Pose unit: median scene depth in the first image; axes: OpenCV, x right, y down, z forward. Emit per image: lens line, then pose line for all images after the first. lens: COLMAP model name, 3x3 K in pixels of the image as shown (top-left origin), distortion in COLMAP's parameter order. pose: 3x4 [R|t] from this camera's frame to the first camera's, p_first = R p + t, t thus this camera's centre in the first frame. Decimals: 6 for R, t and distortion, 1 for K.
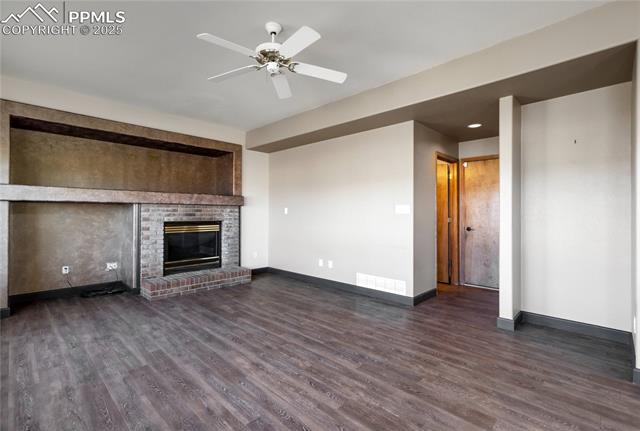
lens RADIAL K [[294.2, 0, 320.0], [0, 294.2, 215.5], [0, 0, 1]] dist [-0.001067, 0.000060]
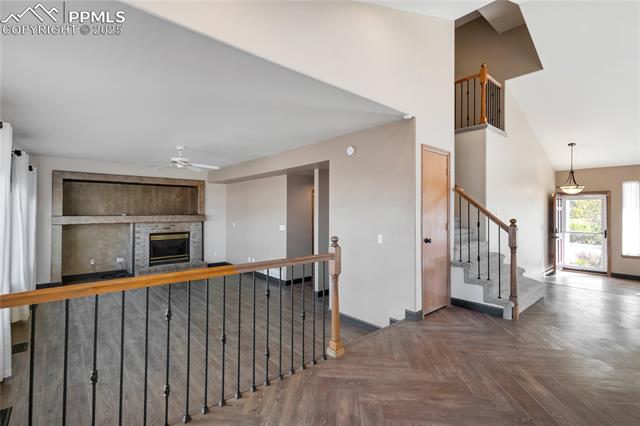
lens RADIAL K [[289.9, 0, 320.0], [0, 289.9, 210.4], [0, 0, 1]] dist [0.003573, 0.000506]
pose [[0.996907, -0.002847, -0.078534, 0.538178], [0.002200, 0.999963, -0.008323, -0.089833], [0.078555, 0.008125, 0.996877, -0.533024]]
